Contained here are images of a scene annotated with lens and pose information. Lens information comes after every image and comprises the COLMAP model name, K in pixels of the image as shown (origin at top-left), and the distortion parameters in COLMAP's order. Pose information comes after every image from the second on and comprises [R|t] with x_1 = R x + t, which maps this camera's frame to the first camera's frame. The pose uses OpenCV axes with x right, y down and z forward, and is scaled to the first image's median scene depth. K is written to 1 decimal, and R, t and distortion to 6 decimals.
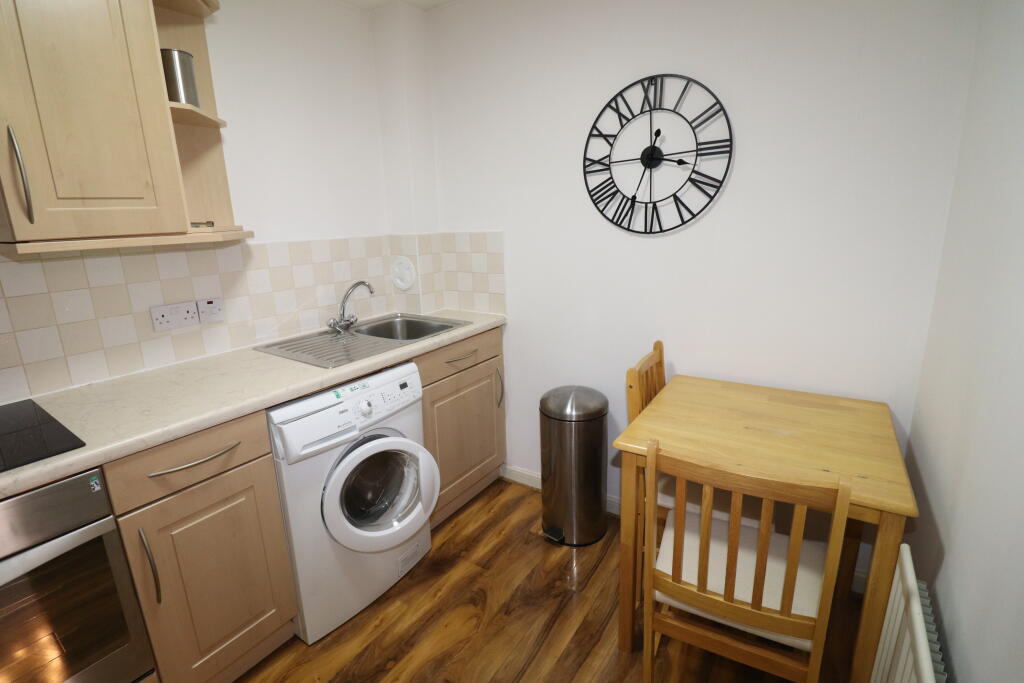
lens RADIAL K [[467.6, 0, 510.2], [0, 467.6, 325.7], [0, 0, 1]] dist [-0.000917, -0.027874]
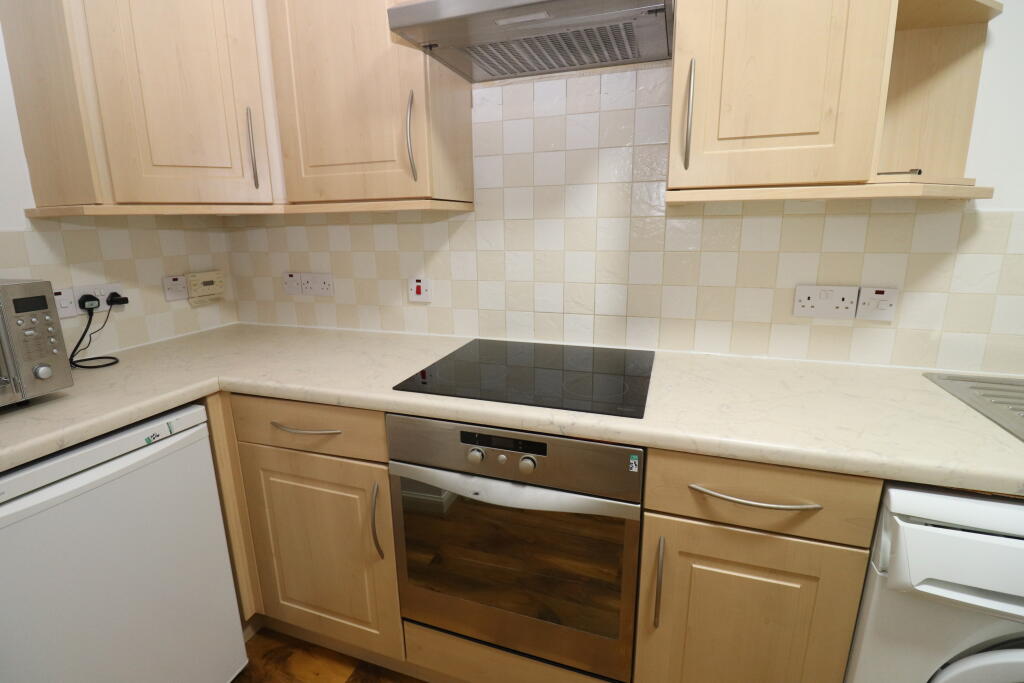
lens RADIAL K [[481.9, 0, 512.0], [0, 481.9, 341.5], [0, 0, 1]] dist [-0.000459, -0.011111]
pose [[0.257094, 0.246661, -0.934377, -0.127536], [-0.207808, 0.958369, 0.195816, -0.007260], [0.943779, 0.143828, 0.297649, 0.360739]]
